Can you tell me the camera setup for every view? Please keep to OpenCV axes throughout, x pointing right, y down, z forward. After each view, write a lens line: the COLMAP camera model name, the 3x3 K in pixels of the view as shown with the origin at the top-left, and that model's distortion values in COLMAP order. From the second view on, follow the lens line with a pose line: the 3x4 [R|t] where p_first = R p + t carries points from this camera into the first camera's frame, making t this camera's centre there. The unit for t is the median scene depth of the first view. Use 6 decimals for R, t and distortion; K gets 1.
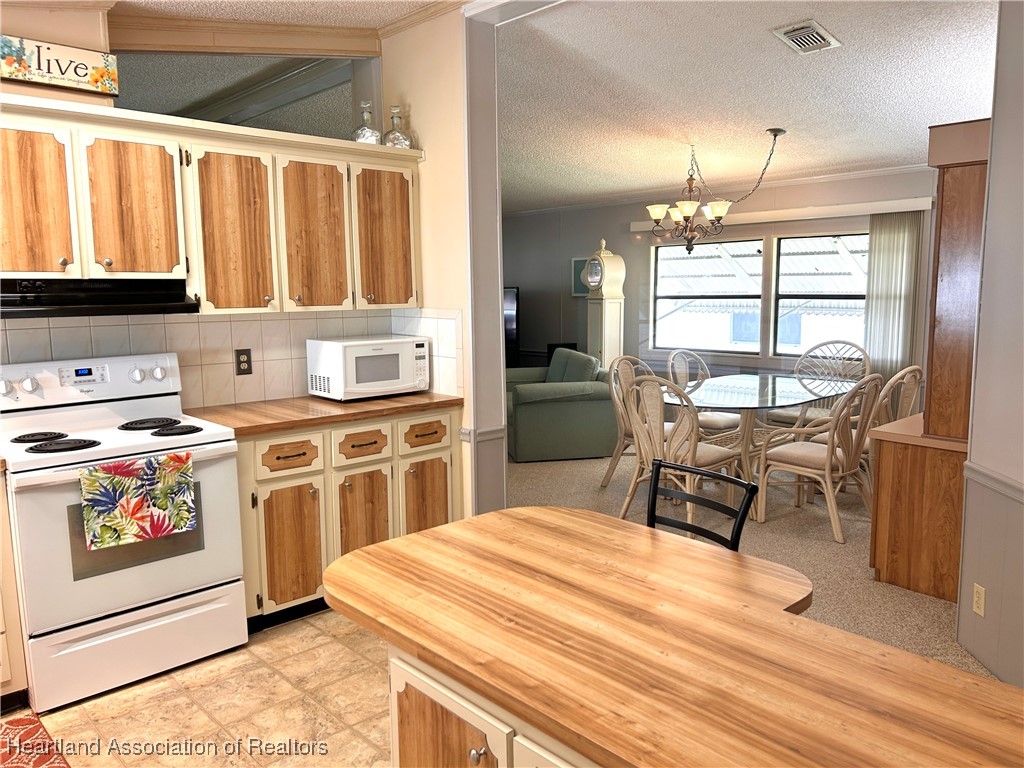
lens RADIAL K [[777.3, 0, 510.9], [0, 777.3, 383.7], [0, 0, 1]] dist [0.026462, -0.018274]
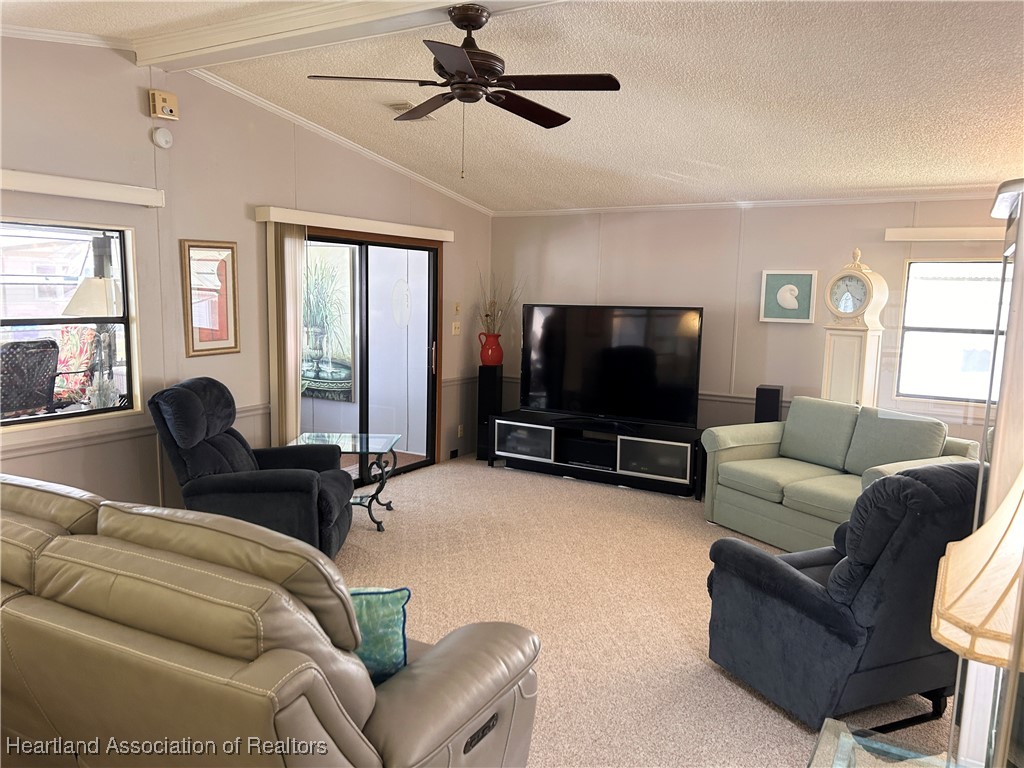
lens RADIAL K [[777.3, 0, 513.0], [0, 777.3, 386.6], [0, 0, 1]] dist [0.026462, -0.018274]
pose [[0.939427, 0.002414, 0.342740, -0.396113], [0.003203, 0.999870, -0.015822, -0.040431], [-0.342733, 0.015961, 0.939297, 0.387572]]
